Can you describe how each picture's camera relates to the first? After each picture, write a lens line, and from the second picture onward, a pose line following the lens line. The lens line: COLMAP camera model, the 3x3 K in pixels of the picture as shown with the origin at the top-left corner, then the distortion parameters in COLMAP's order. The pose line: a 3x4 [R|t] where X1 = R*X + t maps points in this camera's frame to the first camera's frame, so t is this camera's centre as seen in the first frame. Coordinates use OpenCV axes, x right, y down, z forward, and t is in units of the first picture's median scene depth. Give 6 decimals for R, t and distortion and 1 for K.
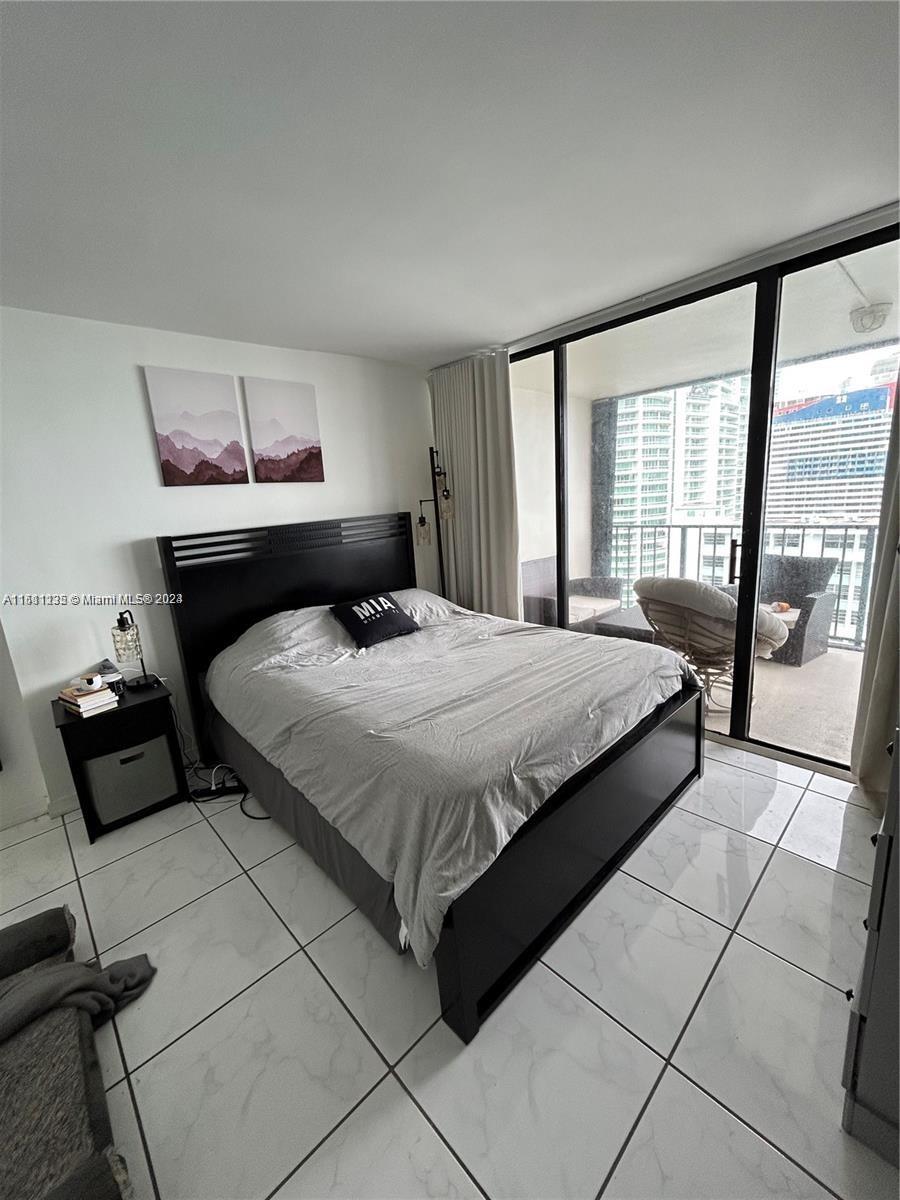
lens RADIAL K [[479.8, 0, 450.2], [0, 479.8, 599.5], [0, 0, 1]] dist [-0.003673, 0.000221]
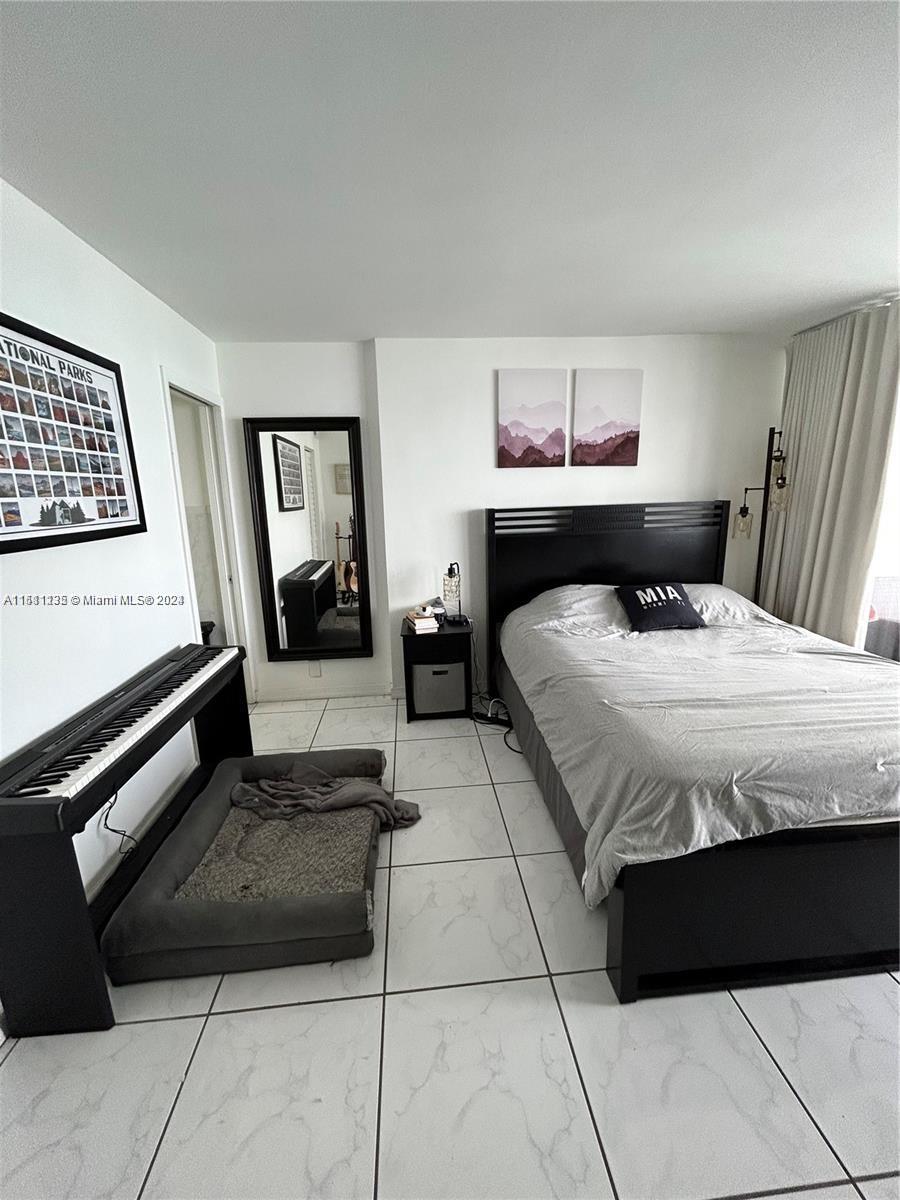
lens RADIAL K [[479.8, 0, 449.5], [0, 479.8, 601.6], [0, 0, 1]] dist [-0.003673, 0.000221]
pose [[0.780642, 0.183728, -0.597362, 0.117554], [-0.159959, 0.982713, 0.093211, 0.007639], [0.604161, 0.022789, 0.796536, -0.055351]]
